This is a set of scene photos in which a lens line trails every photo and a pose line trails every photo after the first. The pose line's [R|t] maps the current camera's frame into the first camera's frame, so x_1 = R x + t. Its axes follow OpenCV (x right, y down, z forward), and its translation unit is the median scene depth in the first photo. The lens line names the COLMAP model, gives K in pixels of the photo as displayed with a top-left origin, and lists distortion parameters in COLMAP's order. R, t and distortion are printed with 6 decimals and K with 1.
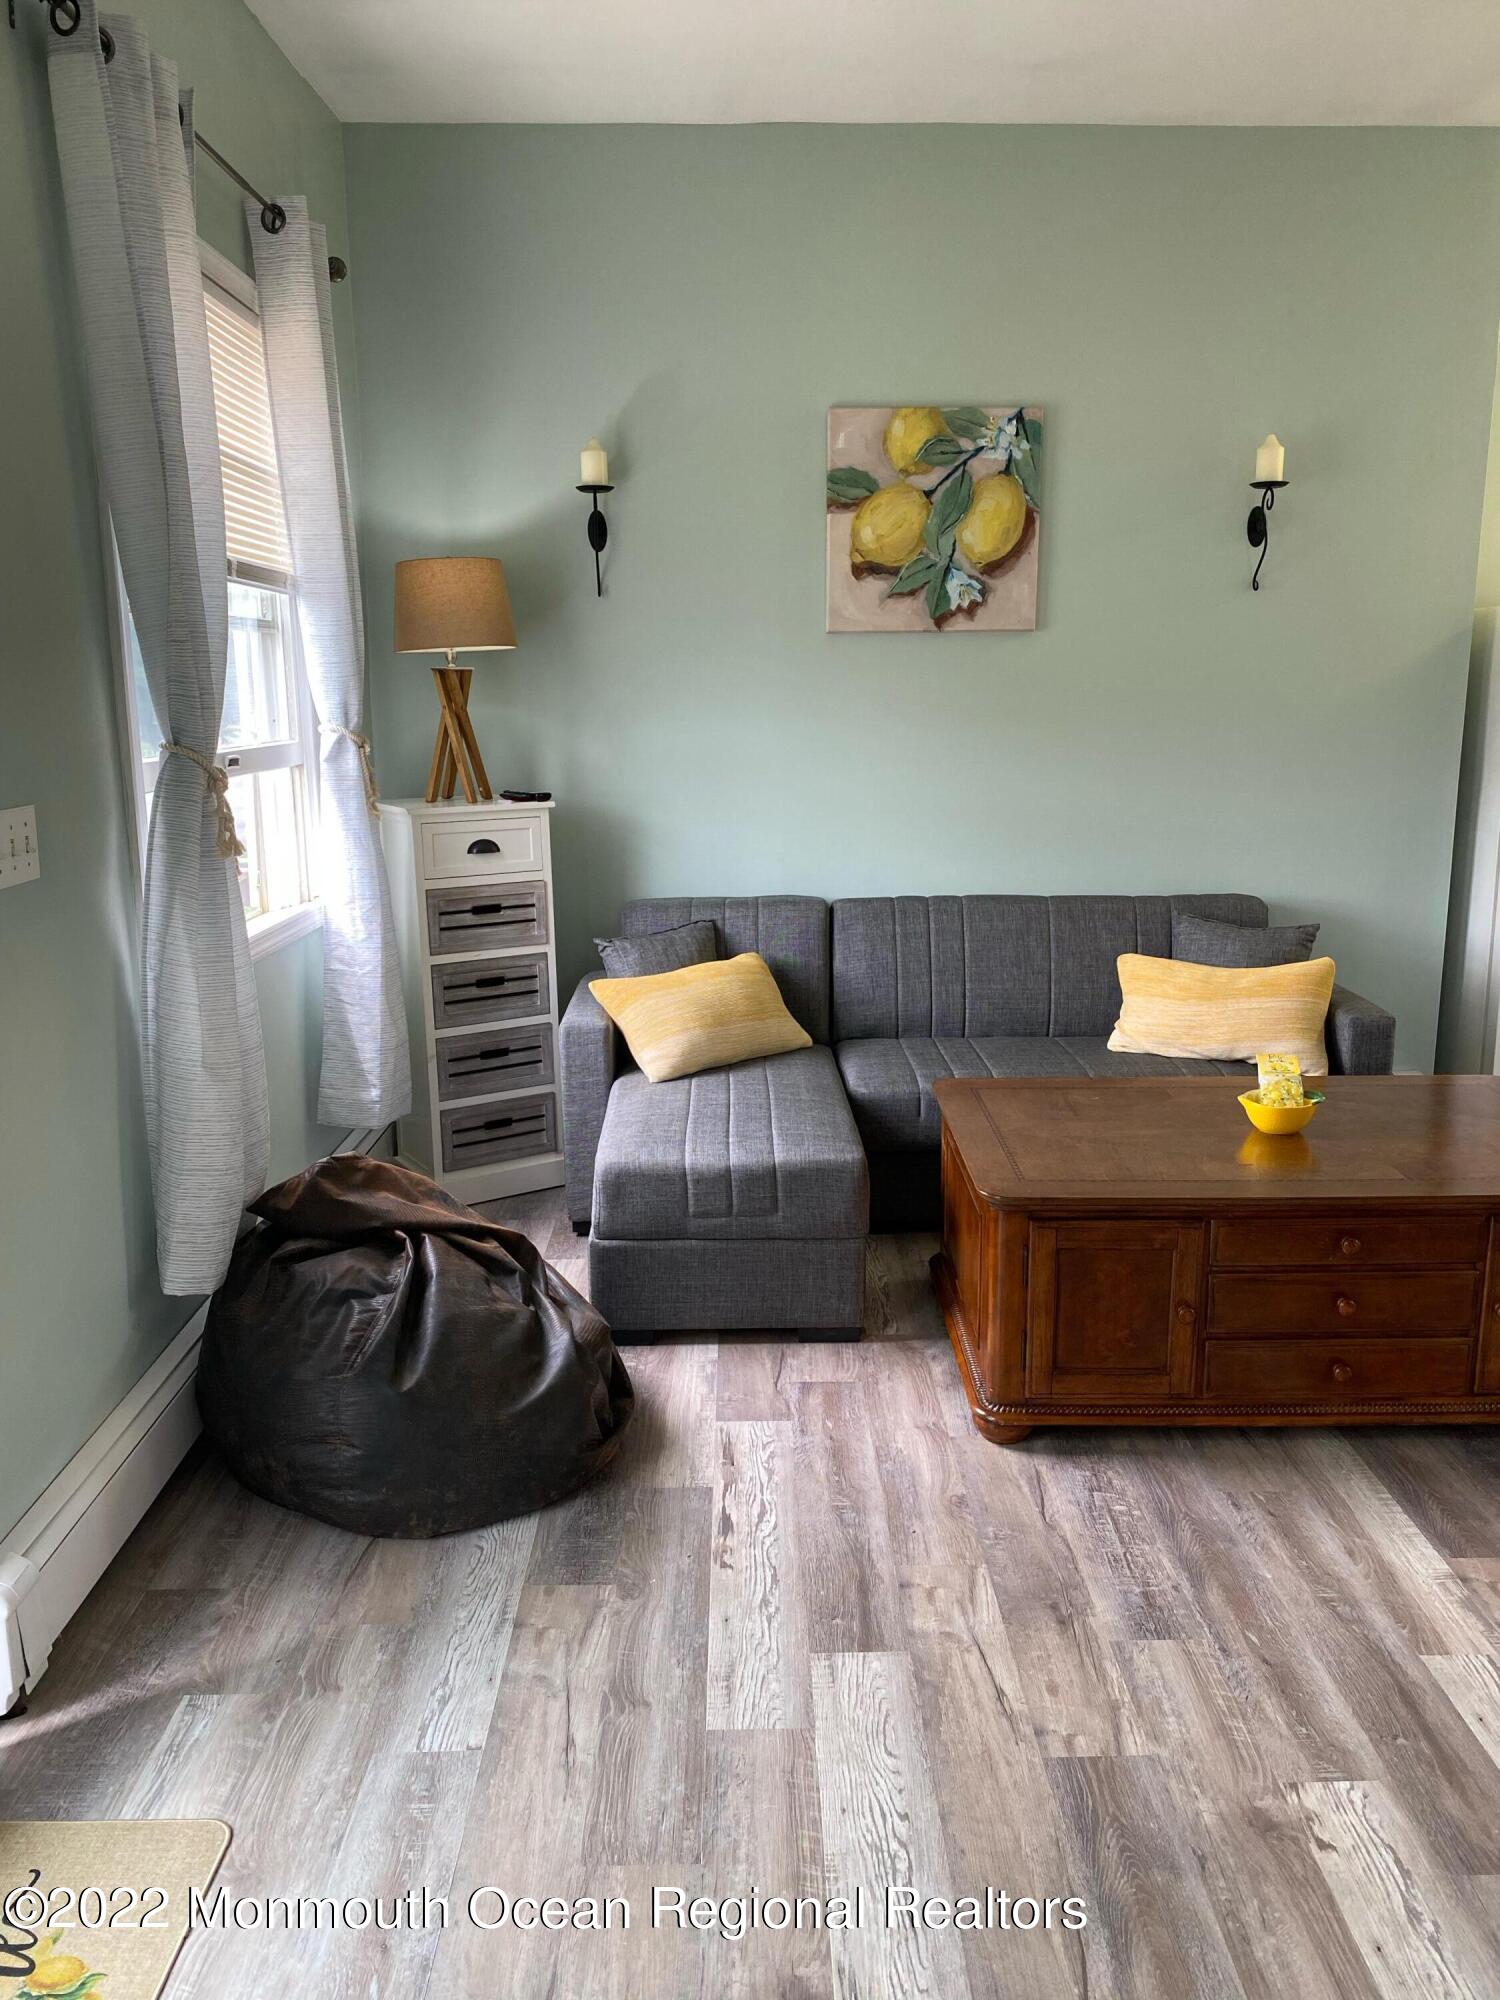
lens RADIAL K [[1551.4, 0, 766.9], [0, 1551.4, 1021.7], [0, 0, 1]] dist [0.036580, -0.012362]
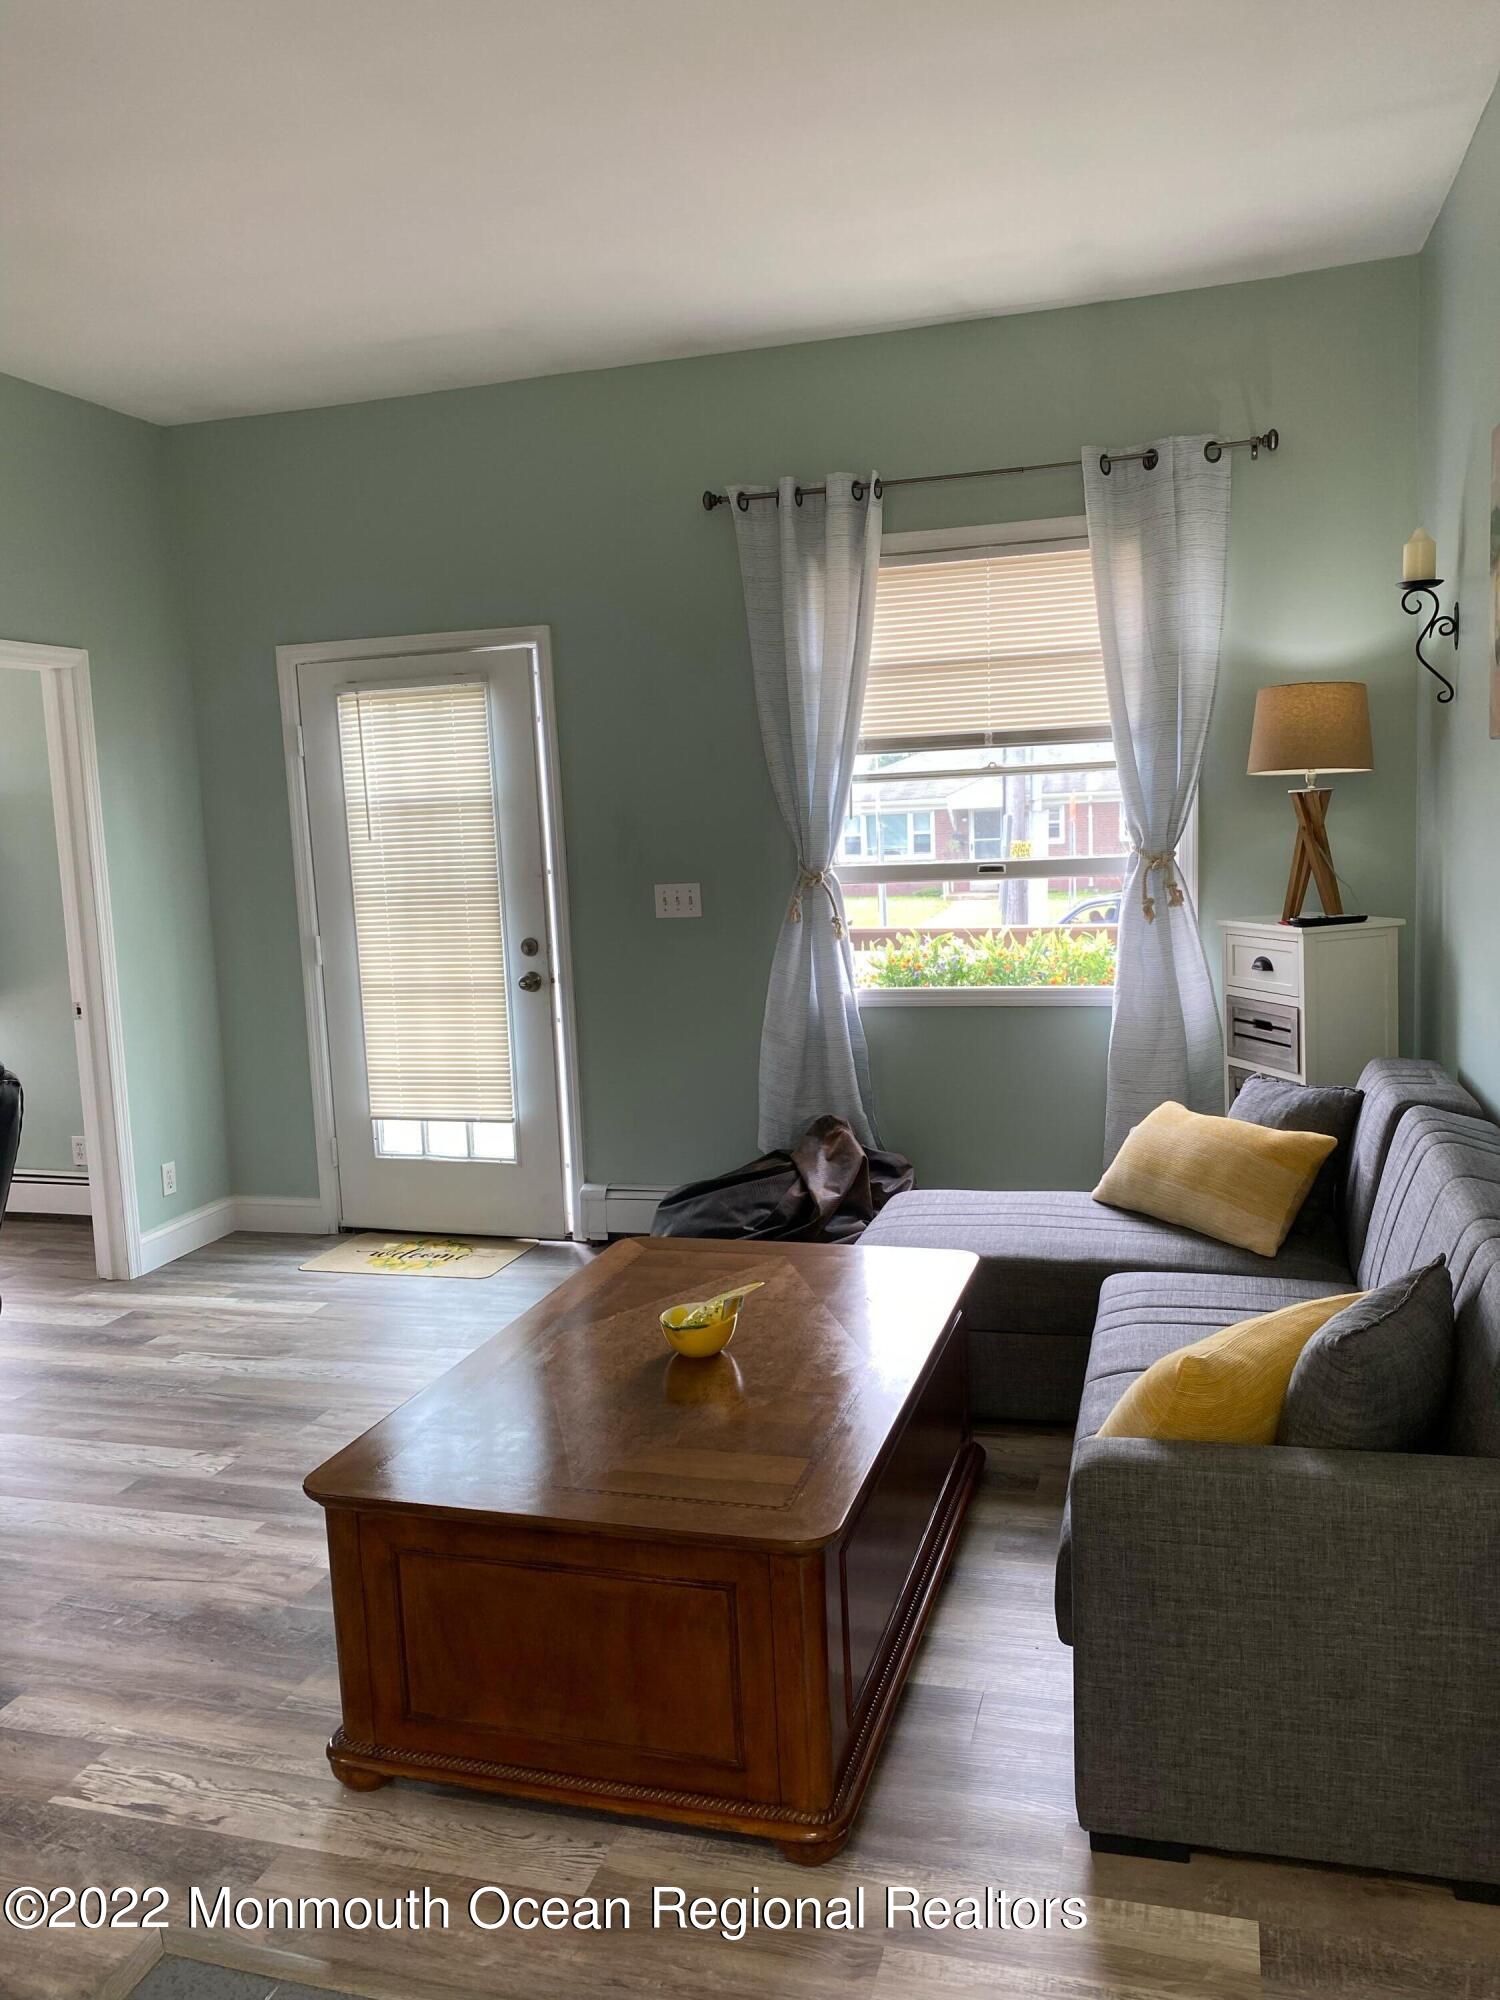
lens RADIAL K [[1551.4, 0, 748.2], [0, 1551.4, 994.7], [0, 0, 1]] dist [0.036580, -0.012362]
pose [[-0.309453, 0.148959, -0.939175, 1.559484], [-0.158216, 0.965822, 0.205317, -0.439288], [0.937660, 0.212129, -0.275309, 1.702958]]
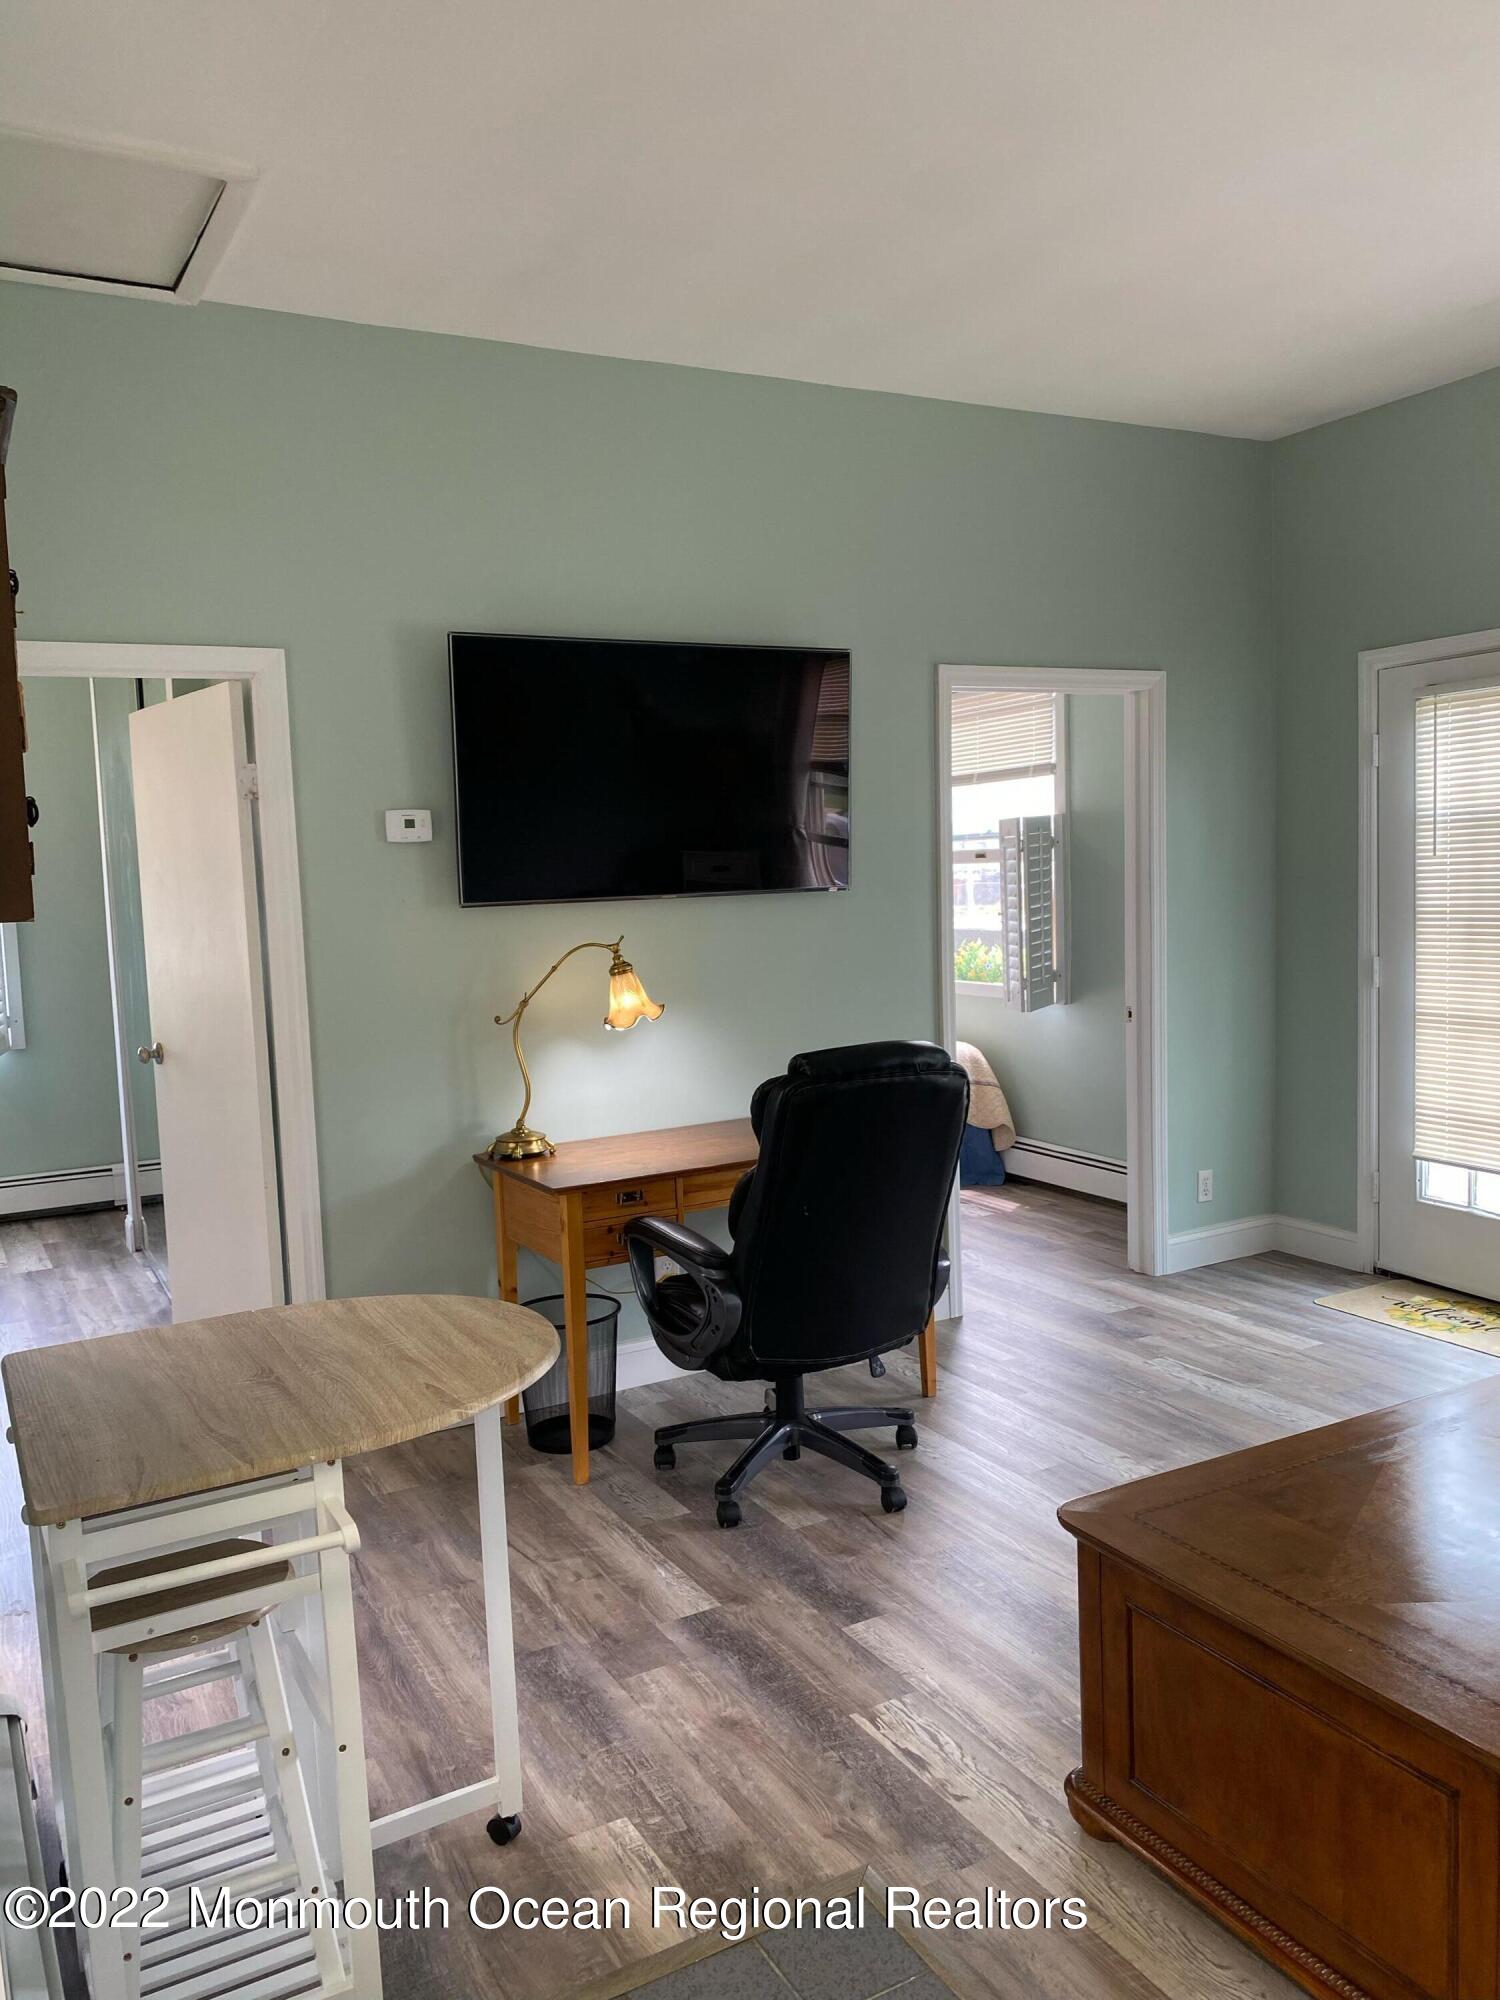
lens RADIAL K [[1551.4, 0, 758.1], [0, 1551.4, 996.9], [0, 0, 1]] dist [0.036580, -0.012362]
pose [[-0.881126, 0.092082, -0.463830, 1.350351], [-0.050811, 0.956743, 0.286462, -0.476151], [0.470145, 0.275976, -0.838332, 1.891328]]
